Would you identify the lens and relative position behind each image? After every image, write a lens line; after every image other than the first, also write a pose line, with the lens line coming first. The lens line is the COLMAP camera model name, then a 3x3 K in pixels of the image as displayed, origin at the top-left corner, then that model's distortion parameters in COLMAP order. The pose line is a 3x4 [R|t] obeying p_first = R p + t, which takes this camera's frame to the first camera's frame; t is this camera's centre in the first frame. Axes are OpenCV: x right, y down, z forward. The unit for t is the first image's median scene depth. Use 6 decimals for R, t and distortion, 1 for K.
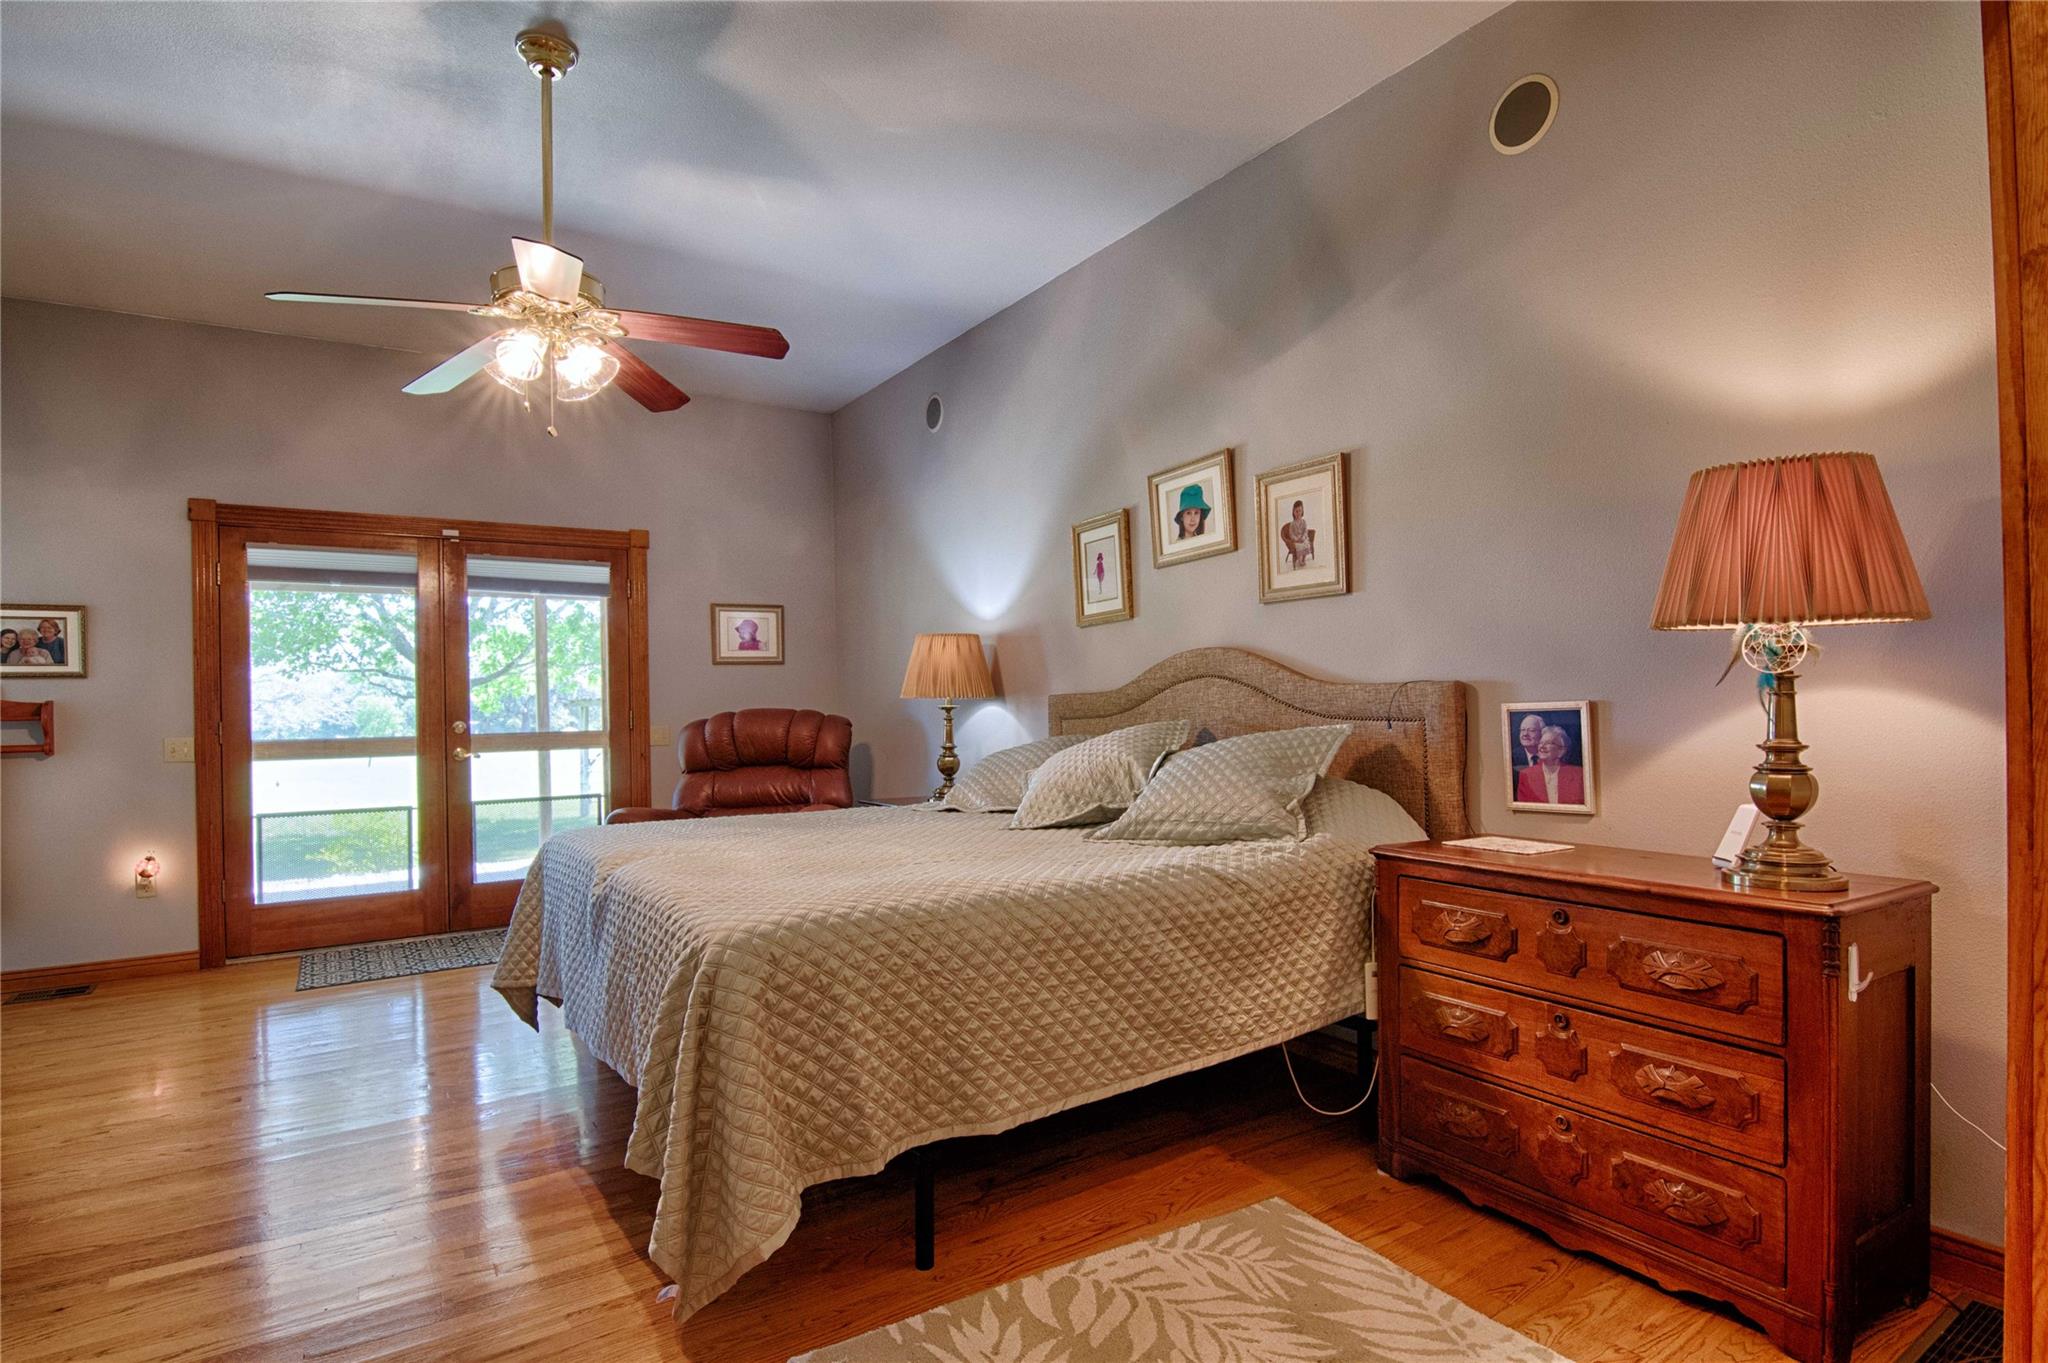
lens RADIAL K [[1031.8, 0, 1021.2], [0, 1031.8, 691.0], [0, 0, 1]] dist [-0.015203, -0.002829]
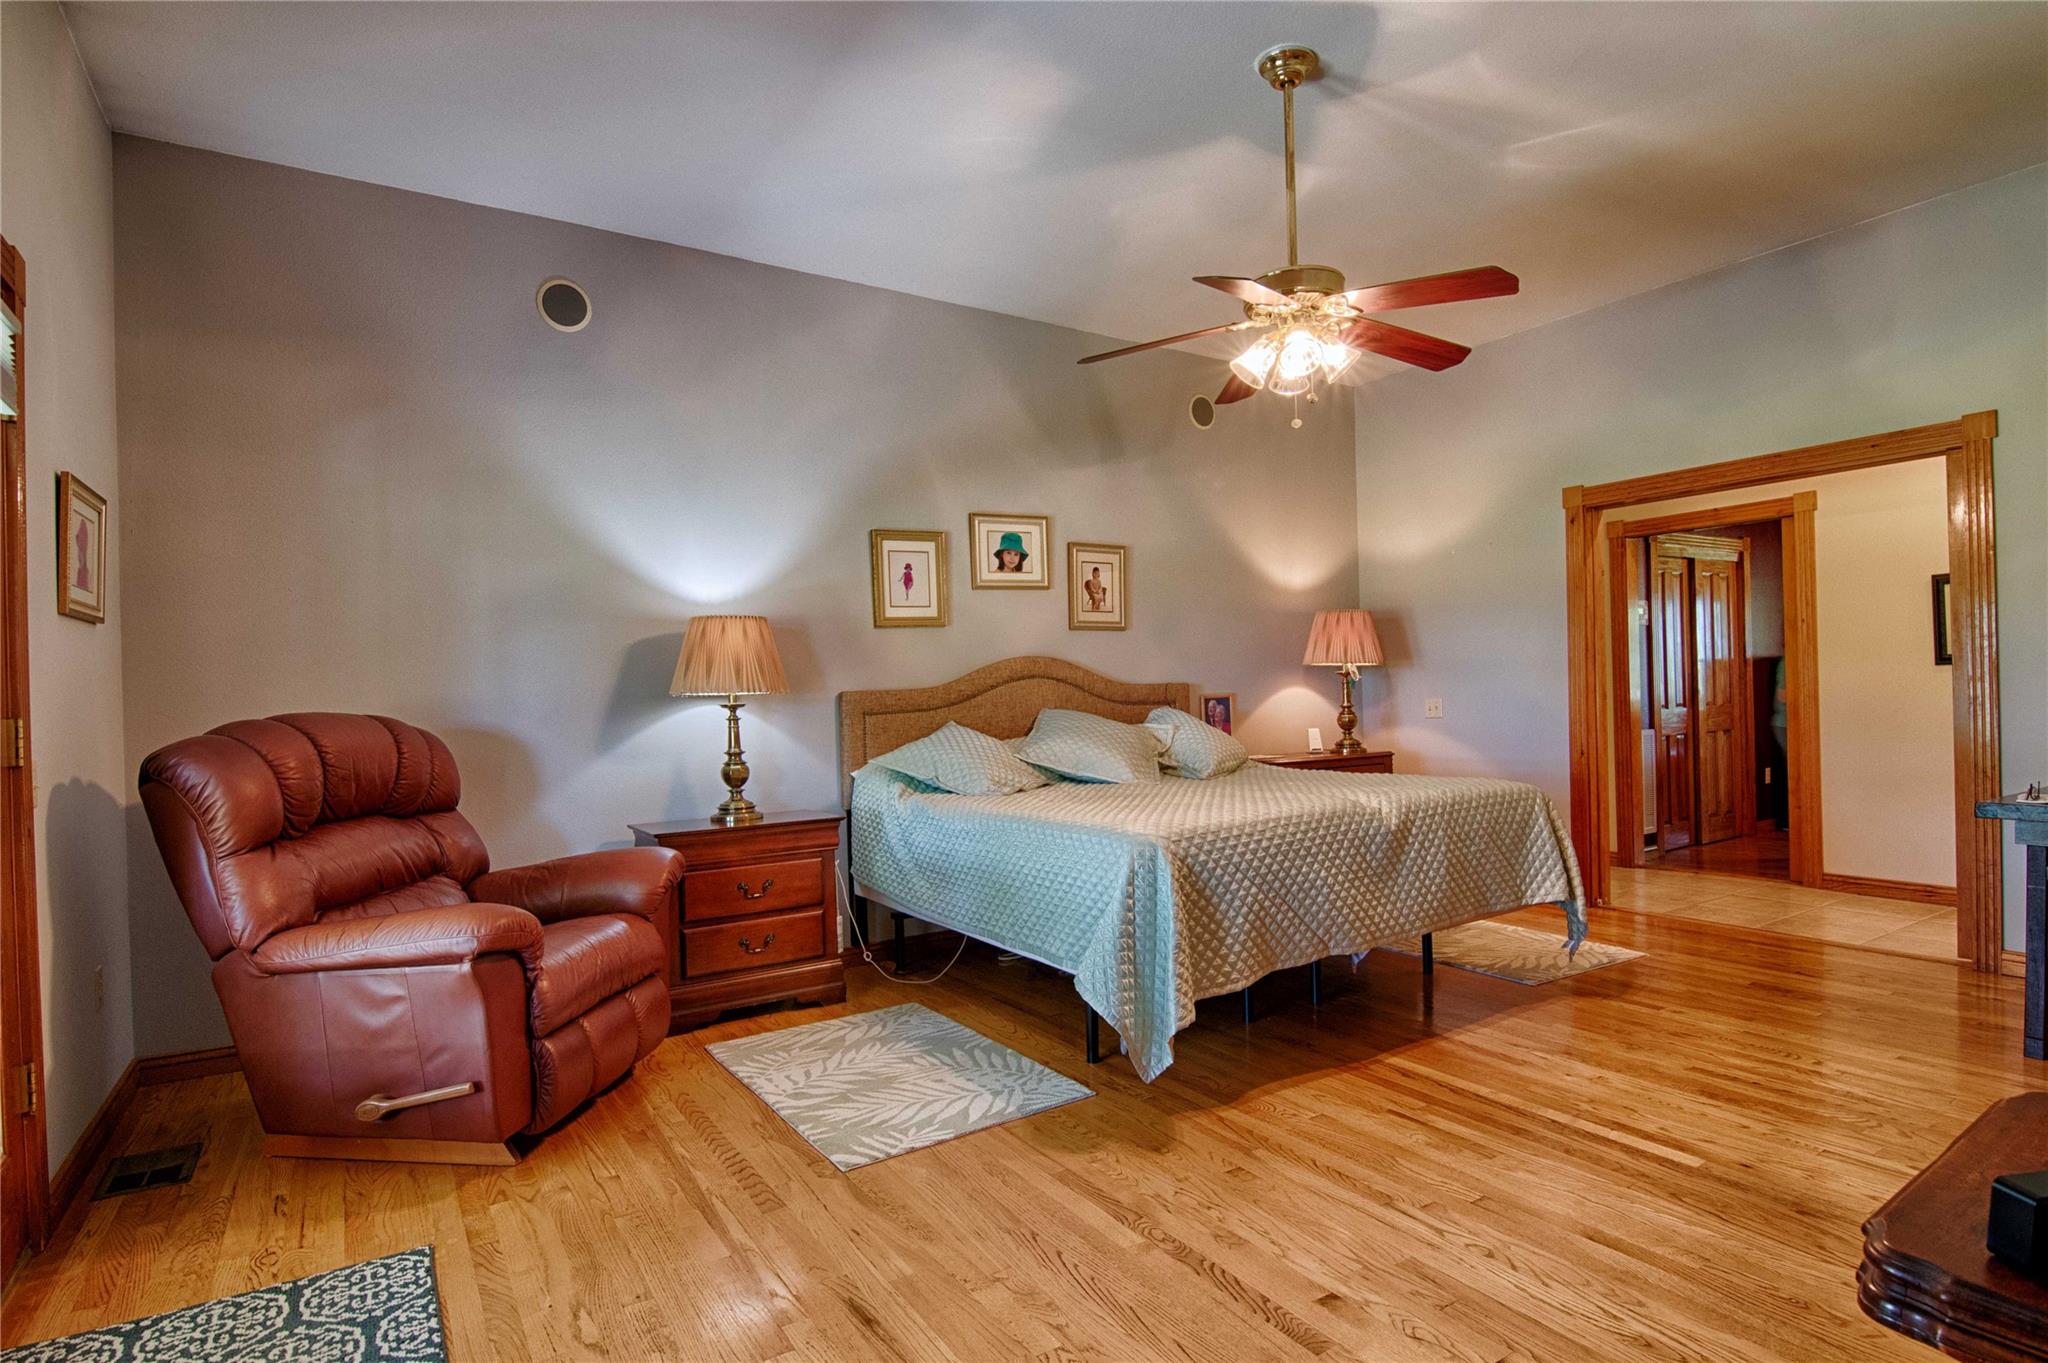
lens RADIAL K [[1031.8, 0, 1019.4], [0, 1031.8, 684.6], [0, 0, 1]] dist [-0.015203, -0.002829]
pose [[0.021078, 0.021386, 0.999549, -1.151814], [0.008861, 0.999728, -0.021576, 0.024509], [-0.999739, 0.009311, 0.020883, 0.957611]]
